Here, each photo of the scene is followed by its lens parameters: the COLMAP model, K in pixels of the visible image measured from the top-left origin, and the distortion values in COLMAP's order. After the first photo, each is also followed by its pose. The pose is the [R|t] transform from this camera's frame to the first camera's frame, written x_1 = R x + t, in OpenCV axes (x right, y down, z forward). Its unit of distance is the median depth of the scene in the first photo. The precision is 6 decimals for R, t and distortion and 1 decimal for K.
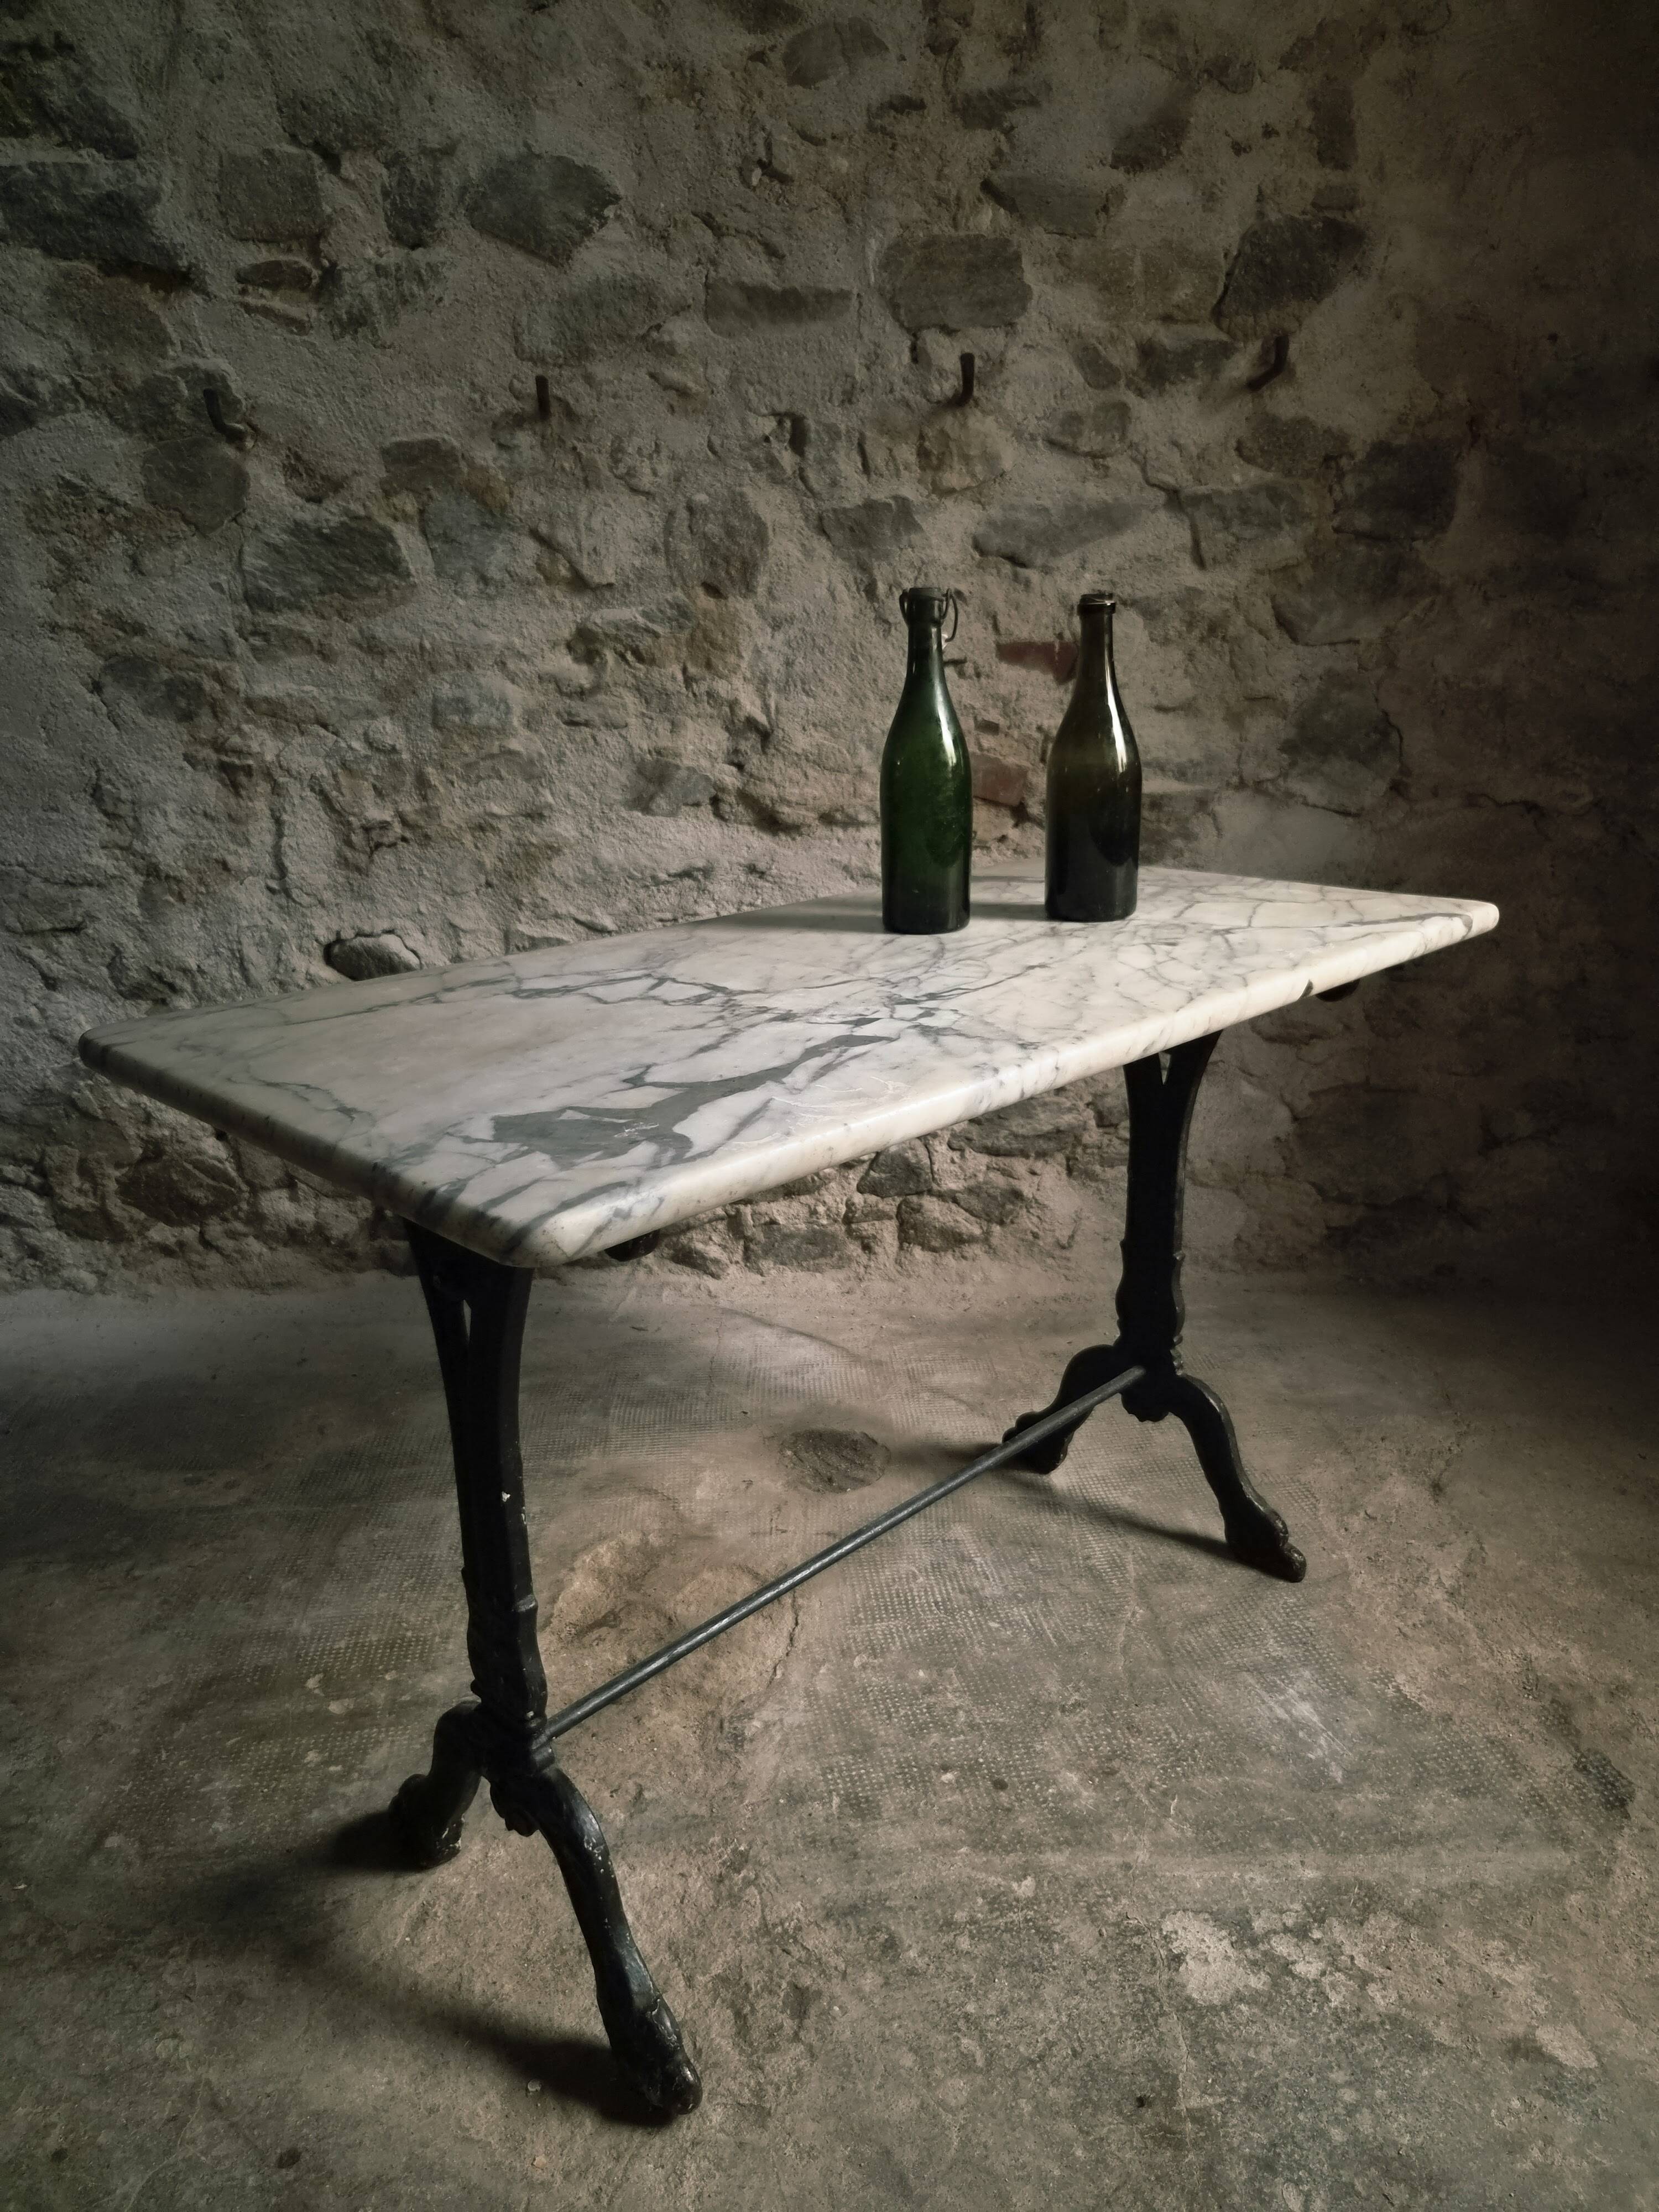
lens RADIAL K [[1498.3, 0, 849.8], [0, 1498.3, 1111.6], [0, 0, 1]] dist [0.061087, -0.051229]
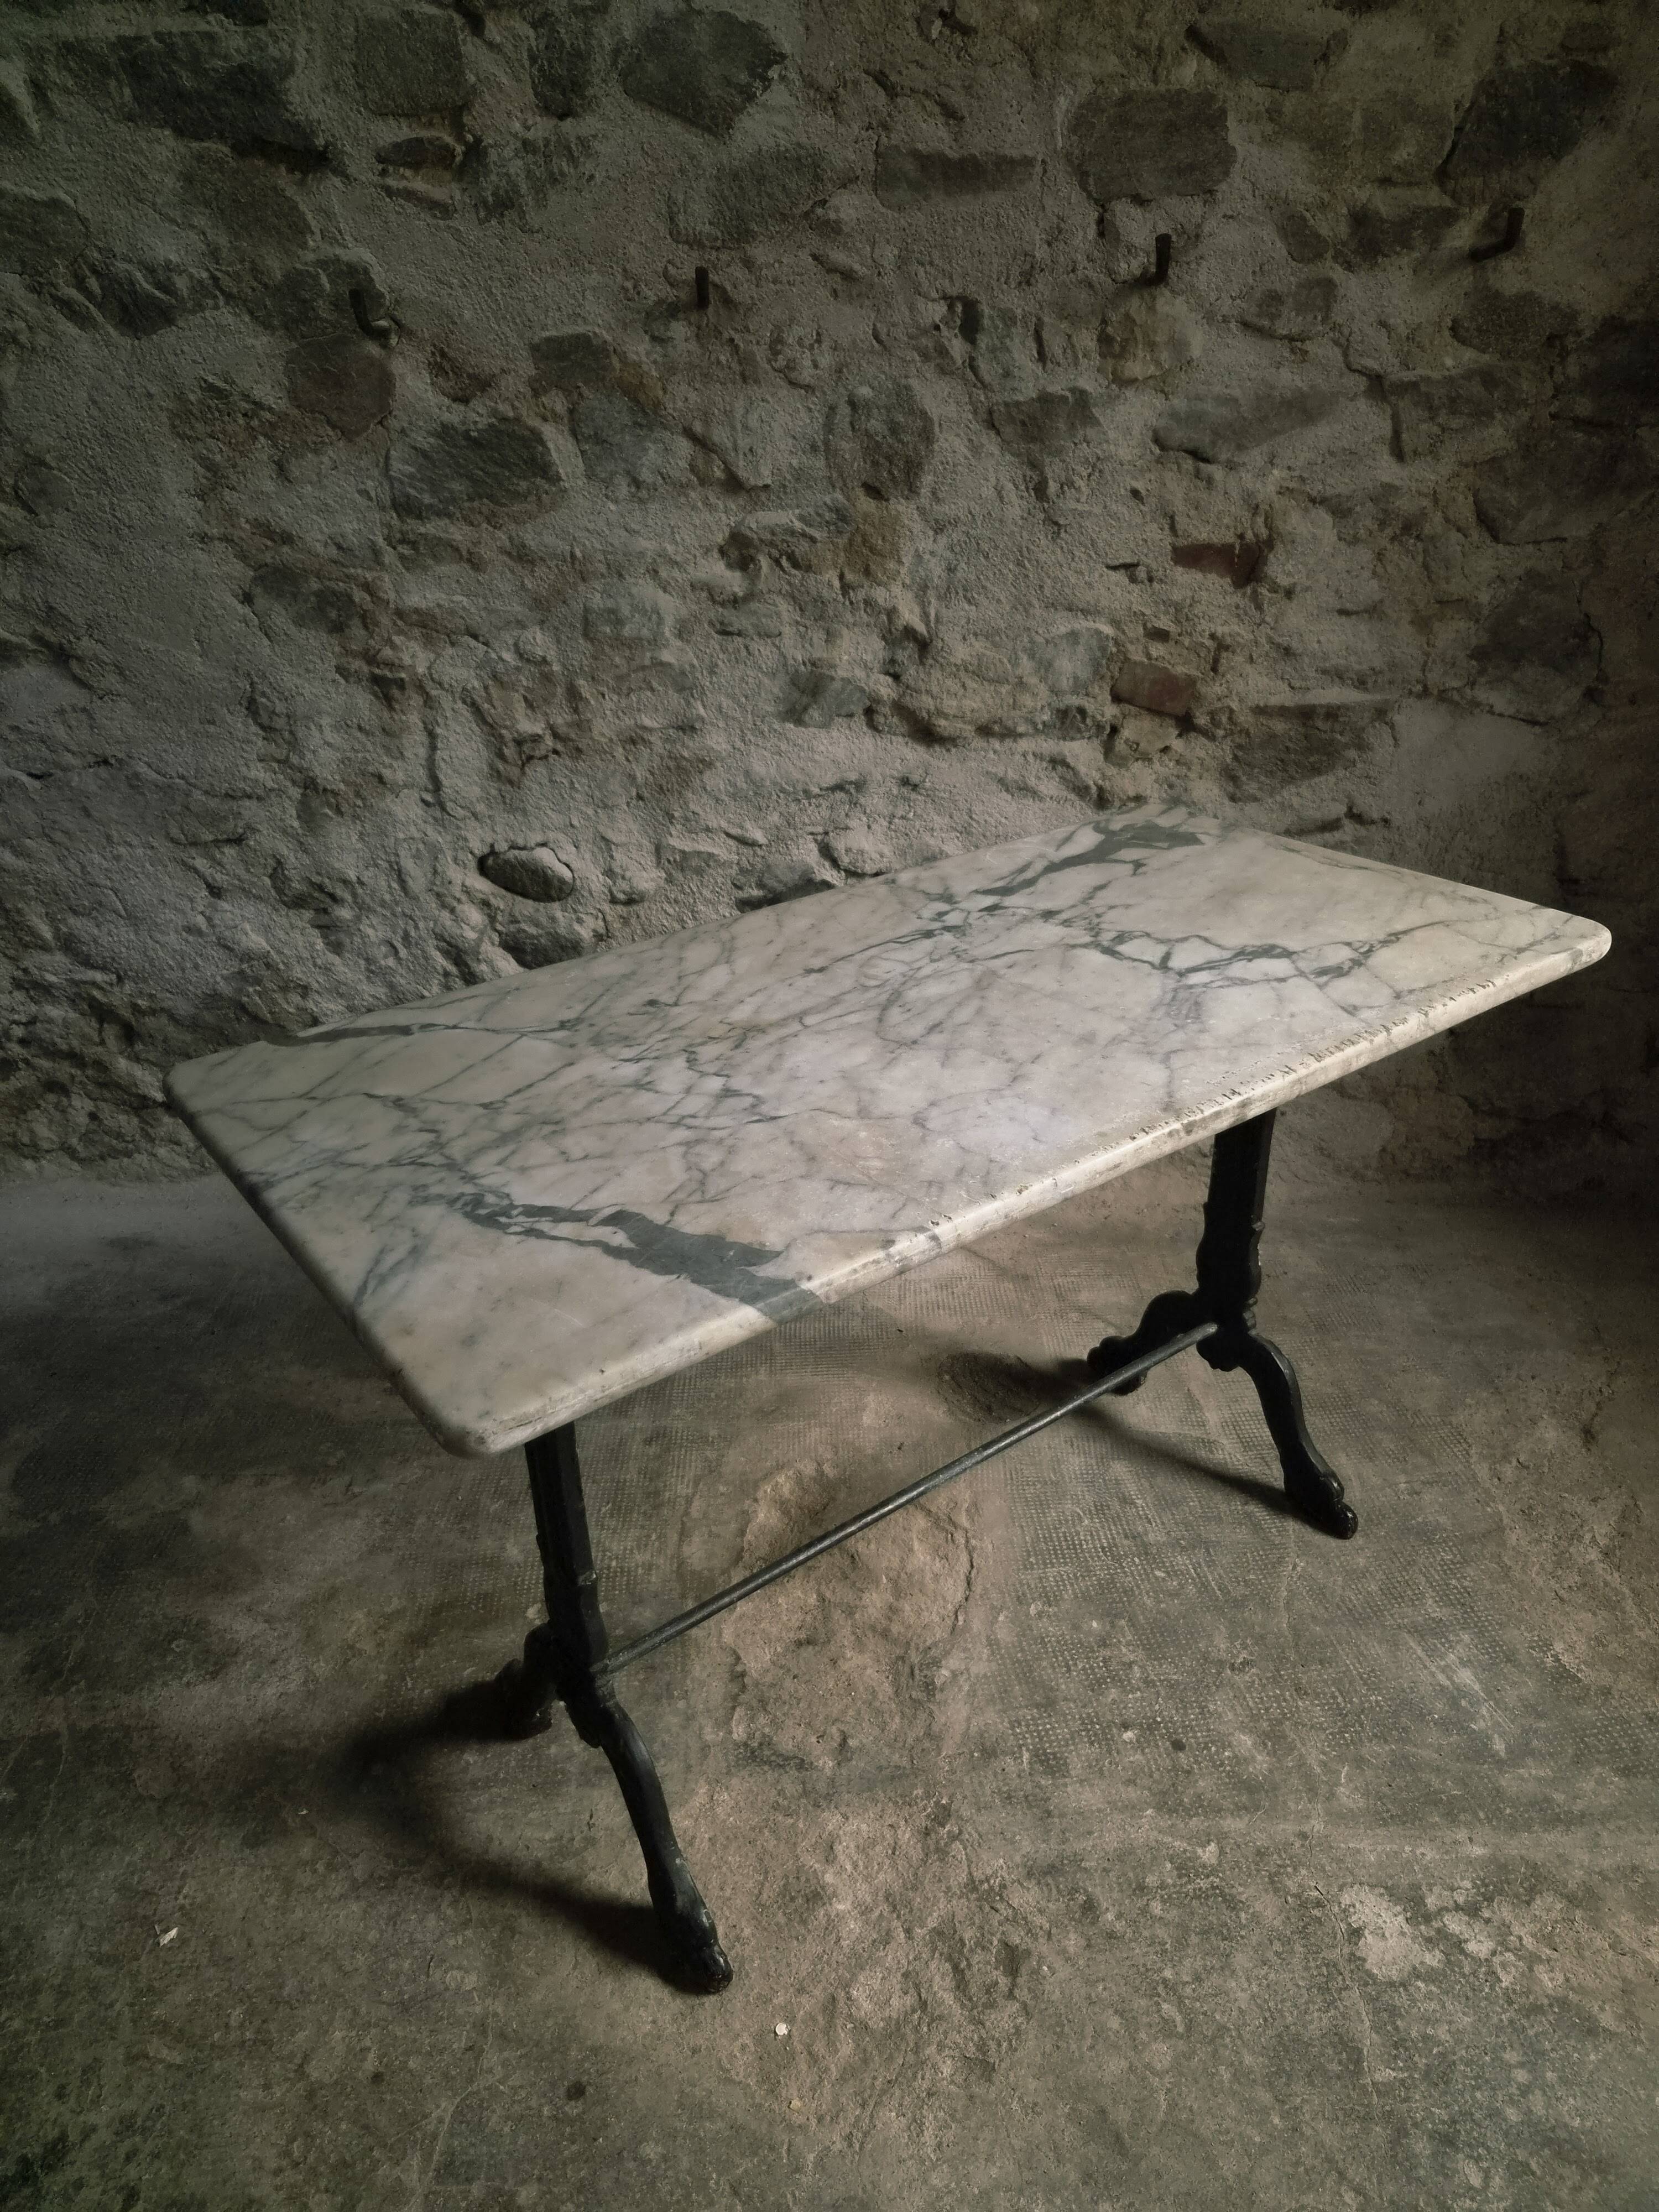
lens RADIAL K [[1488.6, 0, 832.2], [0, 1488.6, 1105.3], [0, 0, 1]] dist [0.065918, -0.052753]
pose [[0.998601, 0.012342, -0.051424, -0.062994], [-0.004041, 0.987351, 0.158499, -0.112746], [0.052730, -0.158069, 0.986019, 0.001967]]
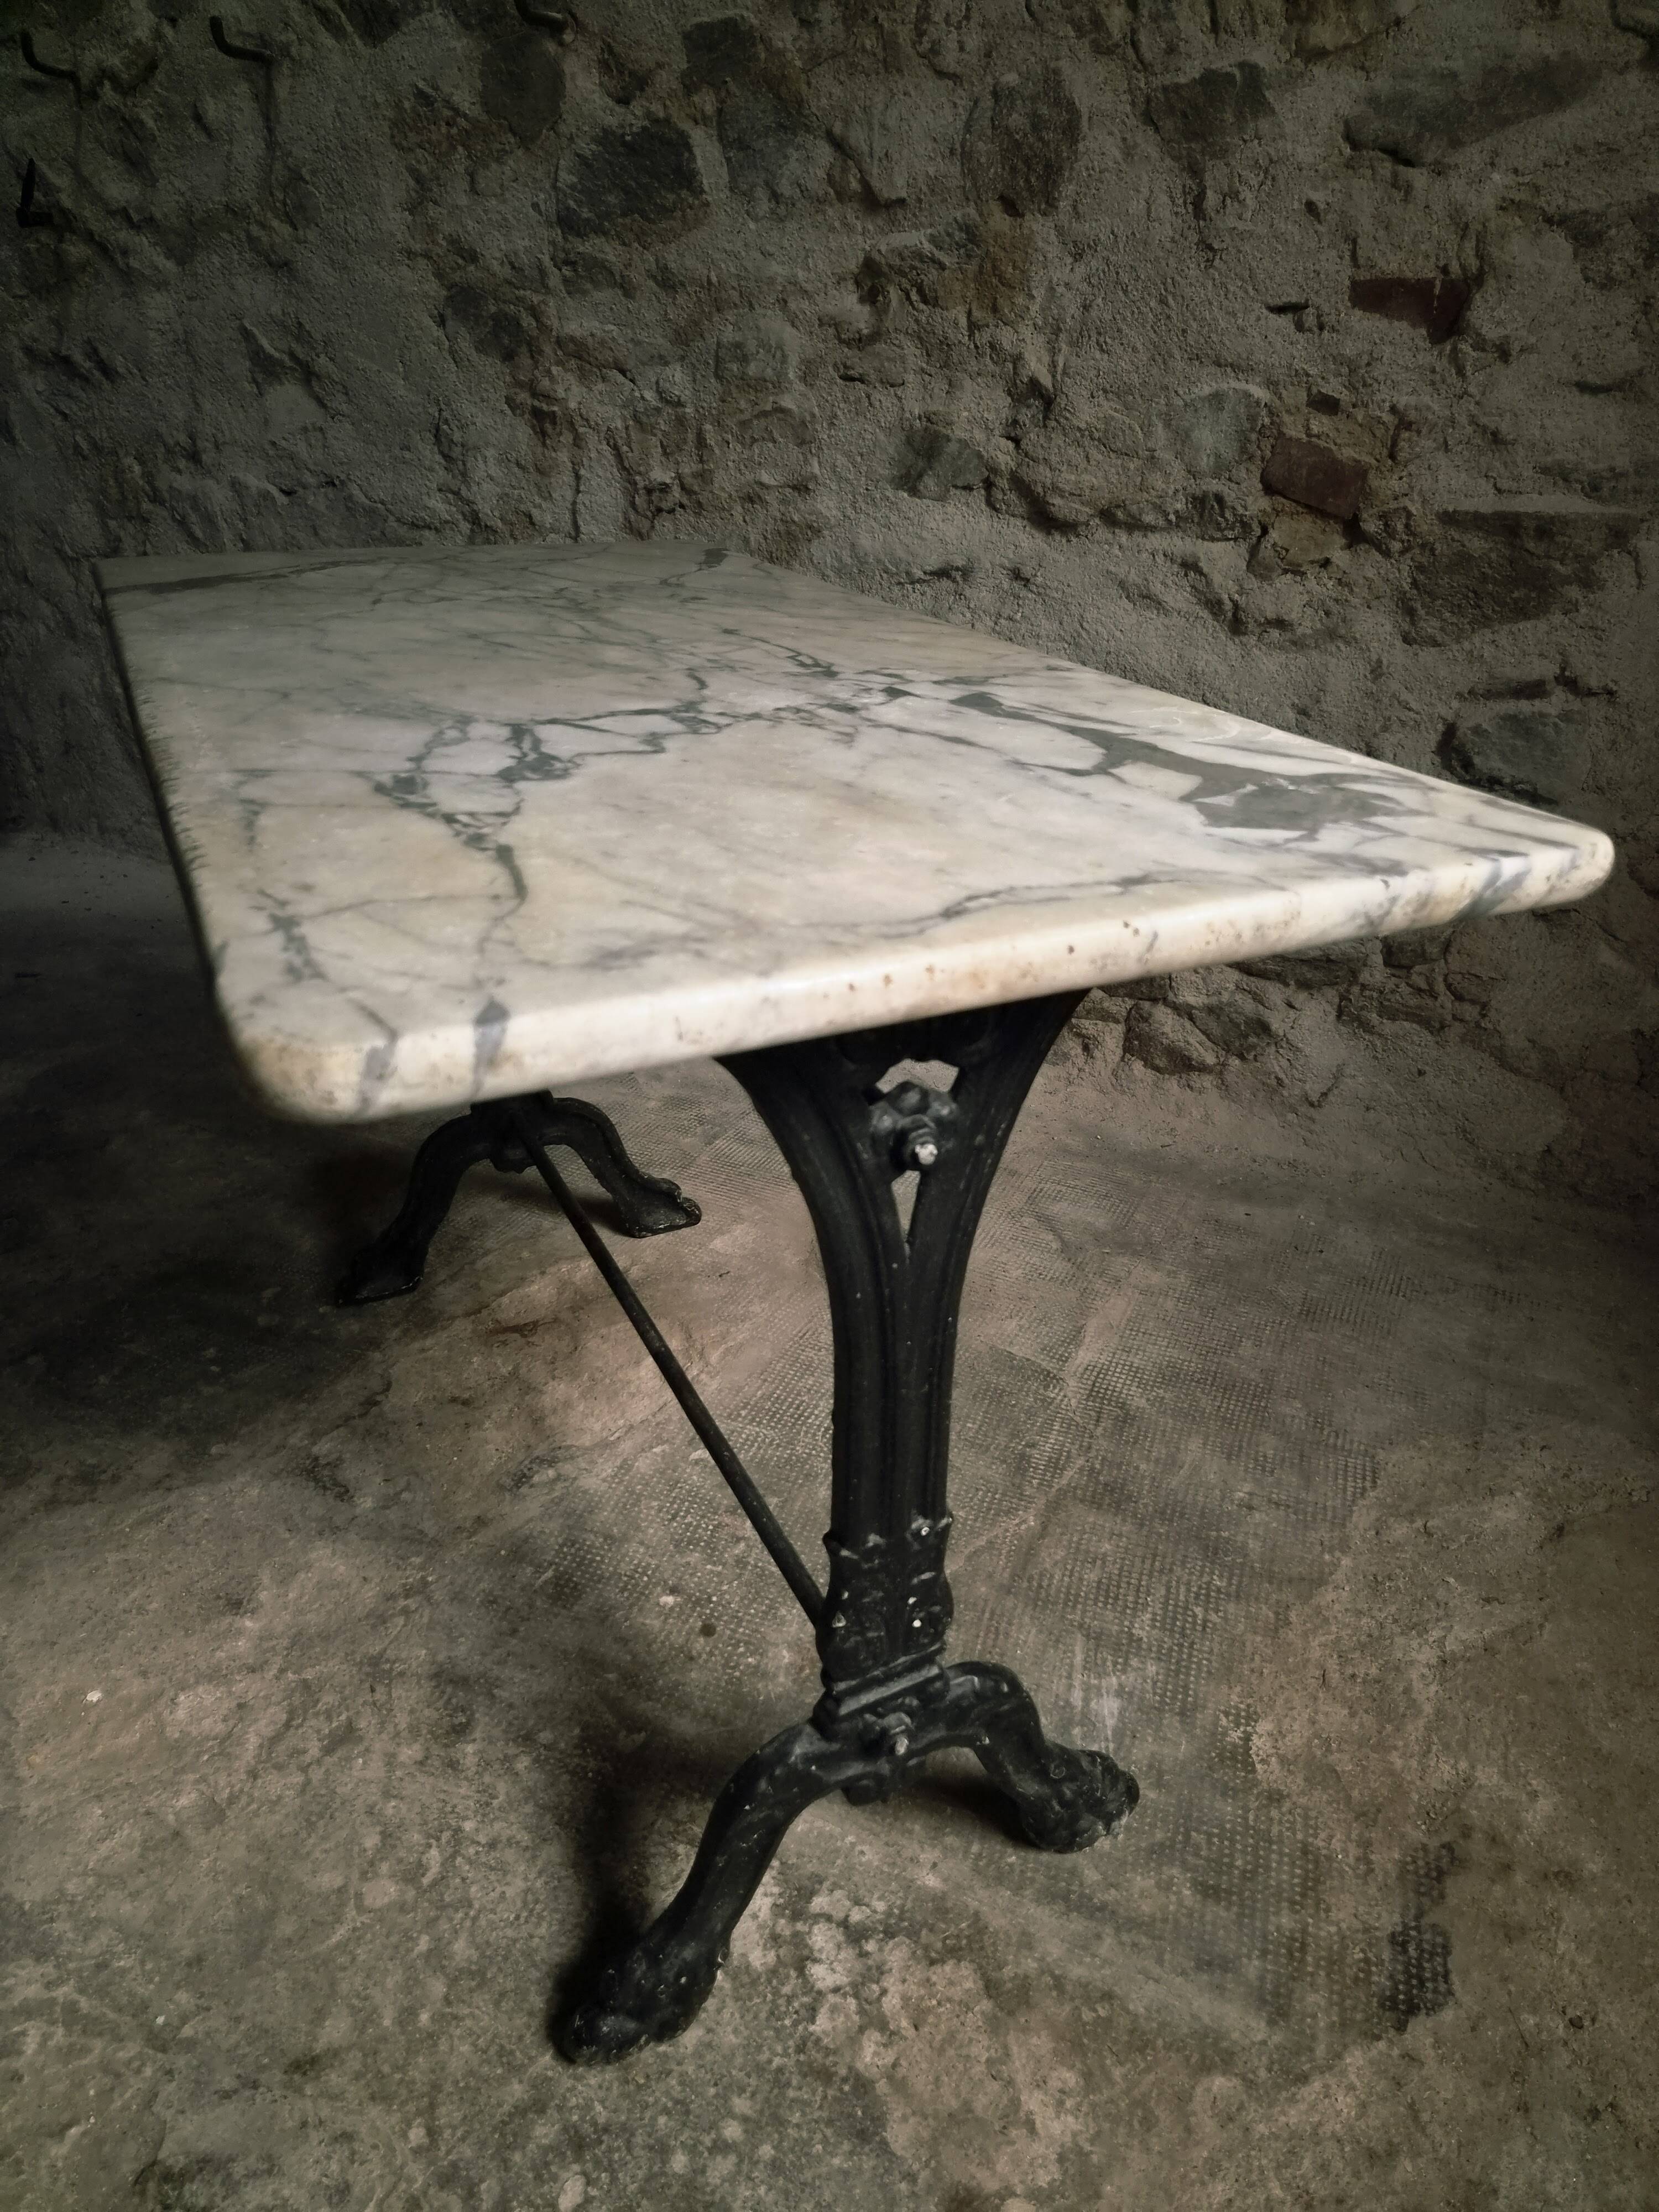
lens RADIAL K [[1489.1, 0, 833.6], [0, 1489.1, 1114.5], [0, 0, 1]] dist [0.065394, -0.048137]
pose [[0.864875, 0.254243, -0.432842, 0.302156], [-0.181706, 0.962342, 0.202189, -0.022962], [0.467948, -0.096218, 0.878503, 0.191678]]
